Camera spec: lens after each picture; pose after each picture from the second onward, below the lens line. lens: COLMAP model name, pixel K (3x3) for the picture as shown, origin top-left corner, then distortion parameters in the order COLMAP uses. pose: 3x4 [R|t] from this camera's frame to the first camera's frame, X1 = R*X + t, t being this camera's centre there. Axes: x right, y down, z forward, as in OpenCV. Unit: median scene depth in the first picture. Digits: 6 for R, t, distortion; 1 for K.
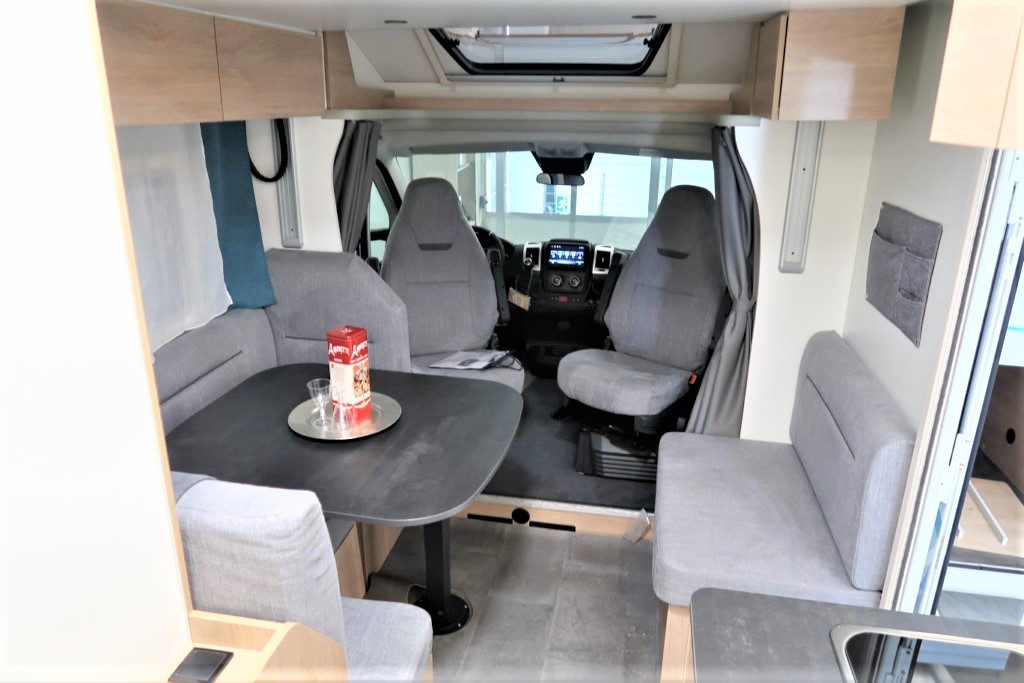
lens RADIAL K [[706.2, 0, 508.4], [0, 706.2, 346.0], [0, 0, 1]] dist [-0.023720, 0.004744]
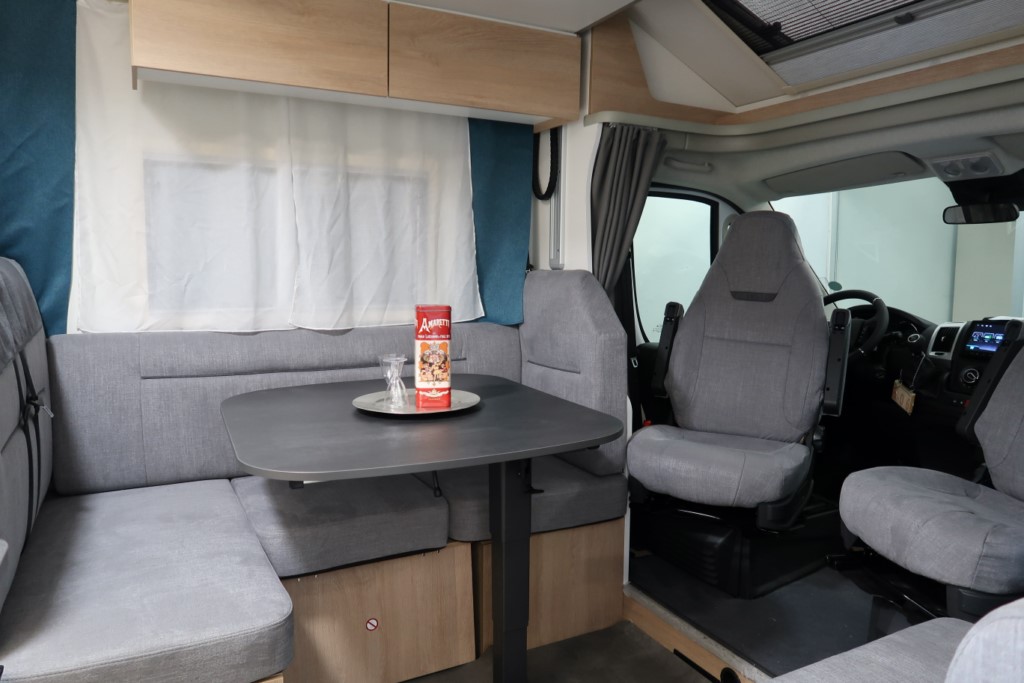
lens RADIAL K [[706.2, 0, 508.4], [0, 706.2, 346.0], [0, 0, 1]] dist [-0.023720, 0.004744]
pose [[0.609220, 0.086765, -0.788240, 0.411449], [-0.266786, 0.958481, -0.100691, 0.070866], [0.746777, 0.271634, 0.607074, 0.425640]]
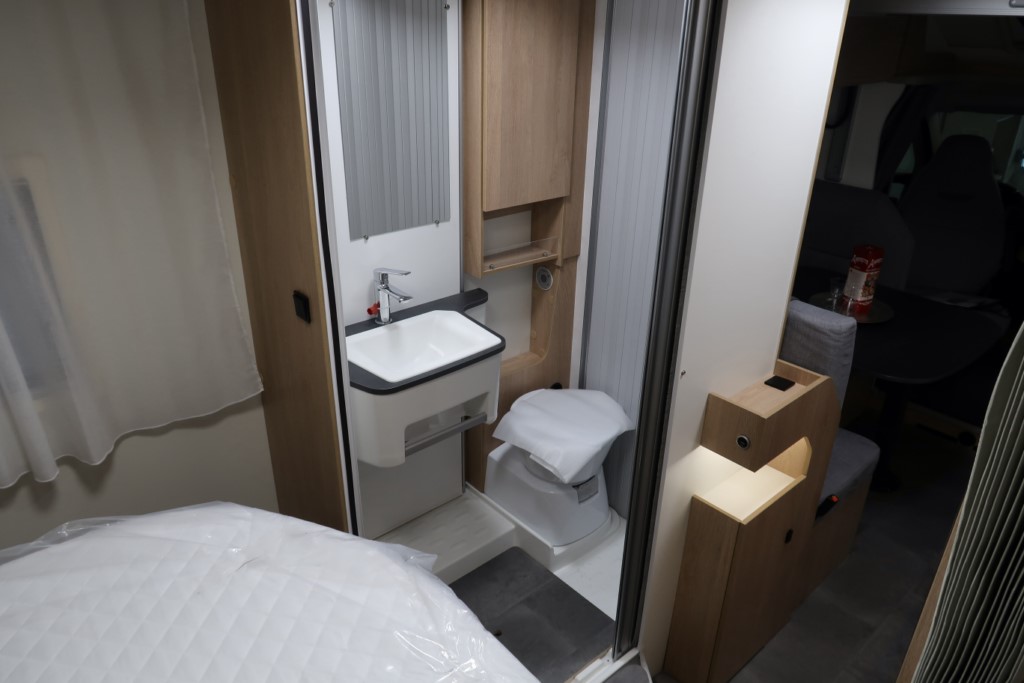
lens RADIAL K [[706.2, 0, 508.4], [0, 706.2, 346.0], [0, 0, 1]] dist [-0.023720, 0.004744]
pose [[0.790304, 0.266546, -0.551700, 0.016841], [-0.206216, 0.963600, 0.170147, 0.058601], [0.576970, -0.020699, 0.816503, -0.416682]]
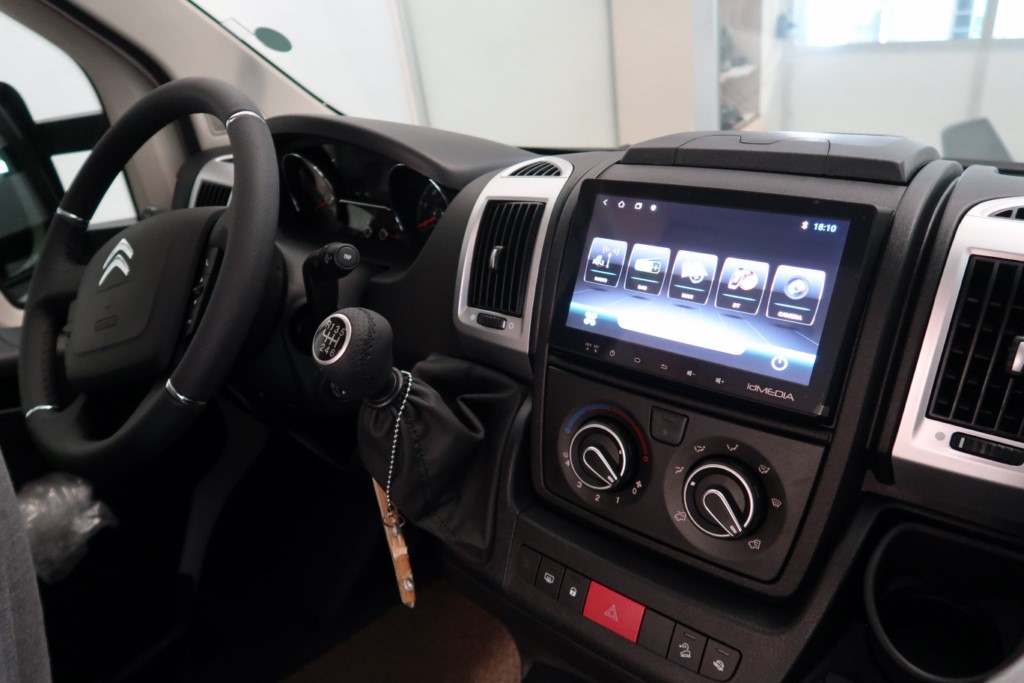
lens RADIAL K [[706.2, 0, 508.4], [0, 706.2, 346.0], [0, 0, 1]] dist [-0.023720, 0.004744]
pose [[0.875547, 0.130811, -0.465087, 0.156384], [-0.040608, 0.979167, 0.198957, -0.192260], [0.481424, -0.155310, 0.862618, 1.182753]]
